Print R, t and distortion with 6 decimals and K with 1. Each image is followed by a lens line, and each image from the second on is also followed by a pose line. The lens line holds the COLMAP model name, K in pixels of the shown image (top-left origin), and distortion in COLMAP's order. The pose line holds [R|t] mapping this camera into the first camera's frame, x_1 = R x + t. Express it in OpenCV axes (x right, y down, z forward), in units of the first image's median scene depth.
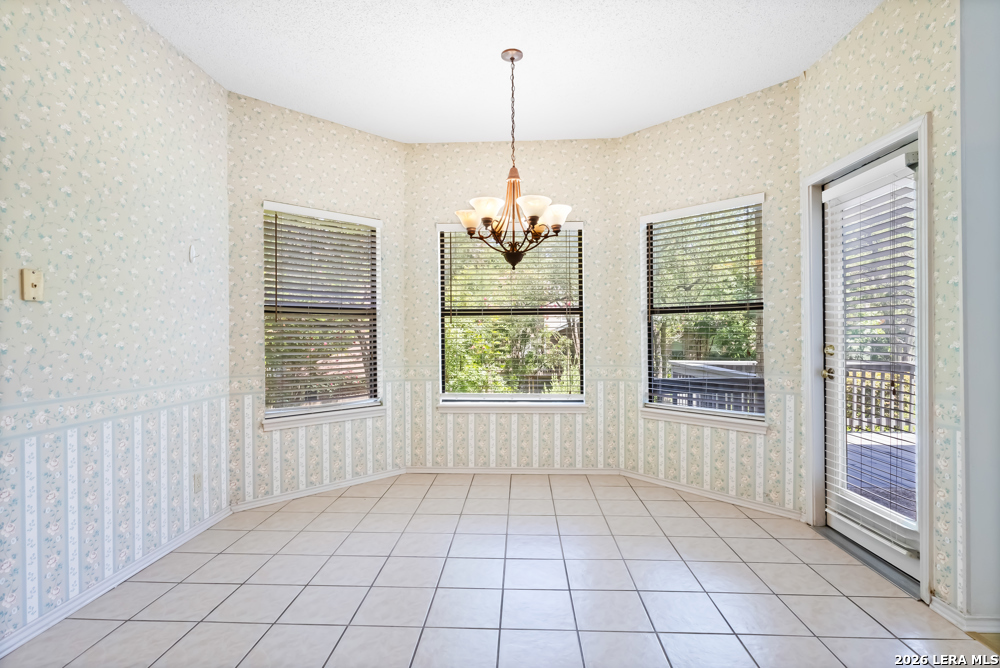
lens RADIAL K [[494.4, 0, 516.2], [0, 494.4, 337.9], [0, 0, 1]] dist [-0.002305, -0.000119]
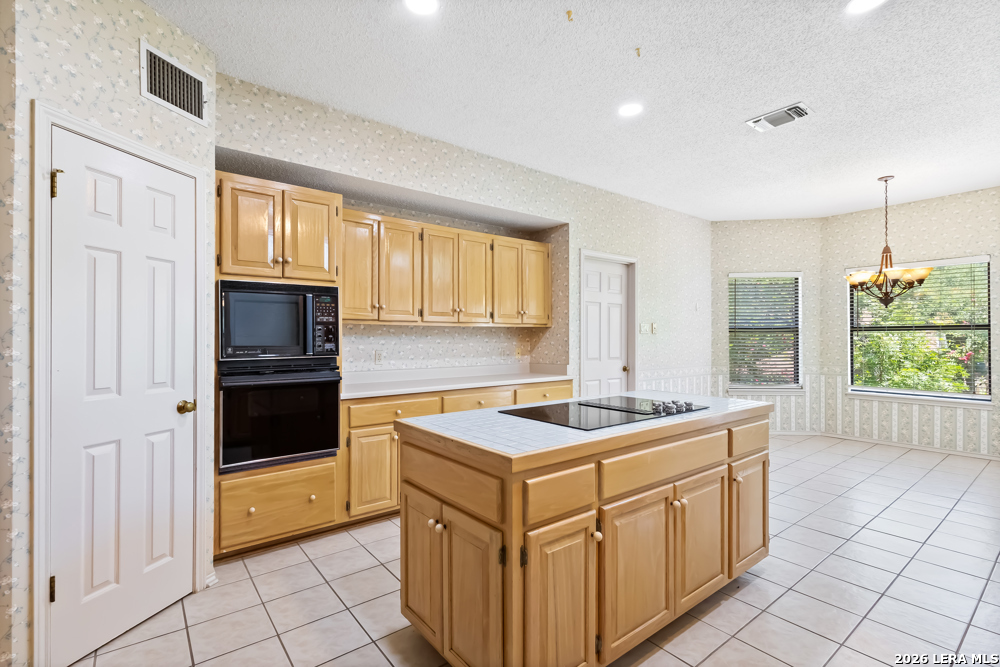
lens RADIAL K [[462.1, 0, 498.1], [0, 462.1, 336.1], [0, 0, 1]] dist [0.003748, 0.001438]
pose [[0.627761, 0.001071, -0.778405, 0.266291], [-0.004571, 0.999987, -0.002310, -0.023839], [0.778393, 0.005009, 0.627758, -0.677944]]
